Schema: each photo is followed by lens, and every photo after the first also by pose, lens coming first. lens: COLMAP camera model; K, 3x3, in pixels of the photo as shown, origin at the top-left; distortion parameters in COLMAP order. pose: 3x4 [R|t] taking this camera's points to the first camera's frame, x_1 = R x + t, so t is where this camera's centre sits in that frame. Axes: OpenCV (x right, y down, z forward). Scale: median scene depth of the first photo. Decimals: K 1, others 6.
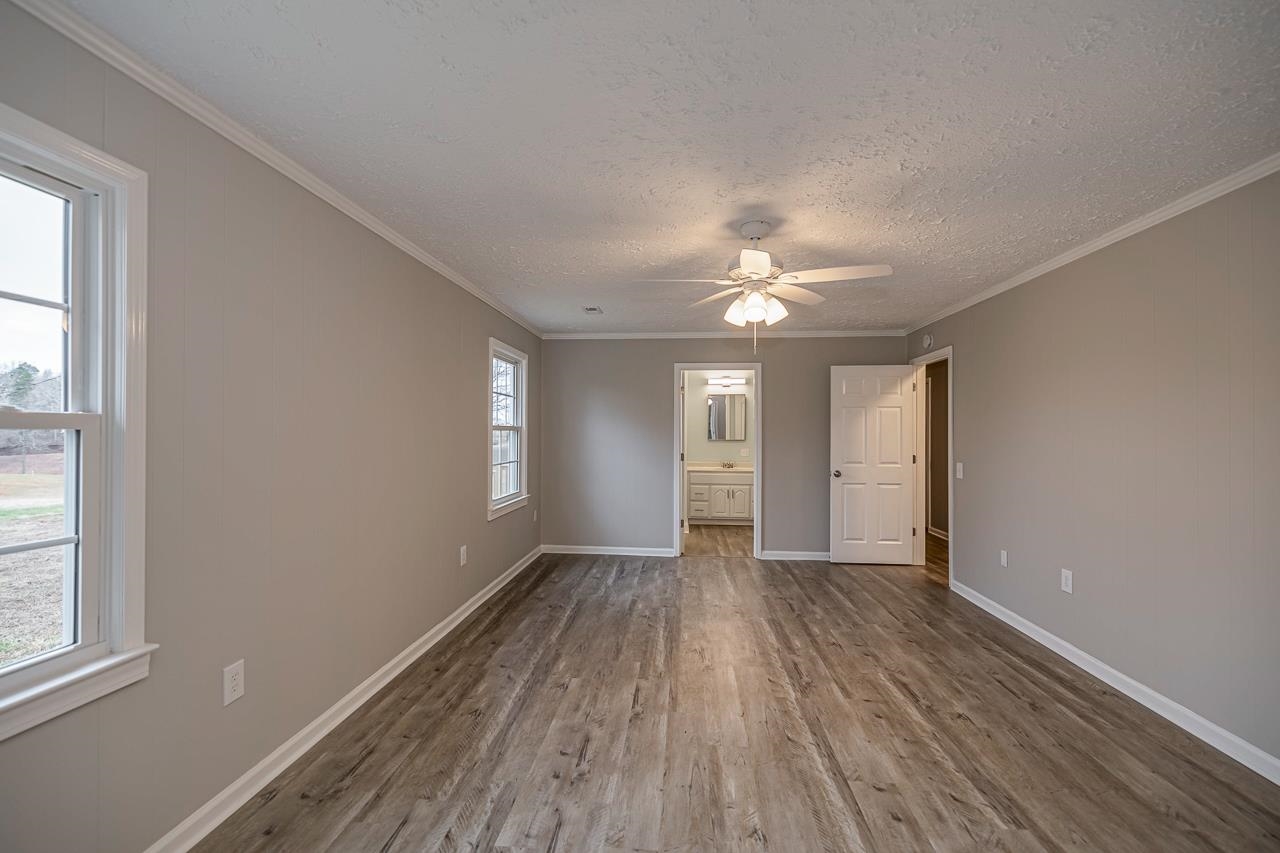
lens RADIAL K [[555.0, 0, 635.8], [0, 555.0, 432.5], [0, 0, 1]] dist [0.004214, -0.001105]
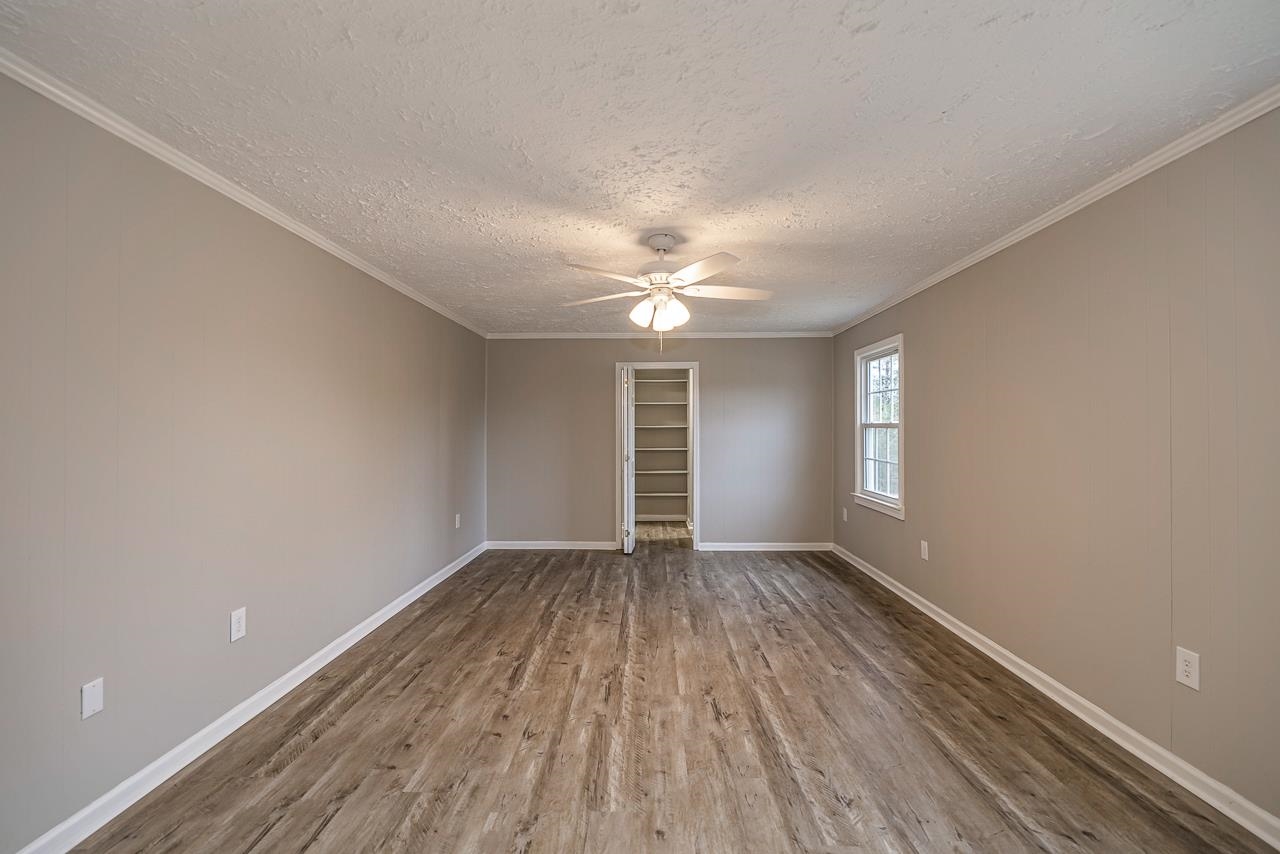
lens RADIAL K [[555.0, 0, 642.0], [0, 555.0, 429.5], [0, 0, 1]] dist [0.004214, -0.001105]
pose [[-0.997267, -0.003748, -0.073788, 0.328156], [-0.003891, 0.999991, 0.001800, 0.000613], [0.073780, 0.002082, -0.997272, 2.047267]]
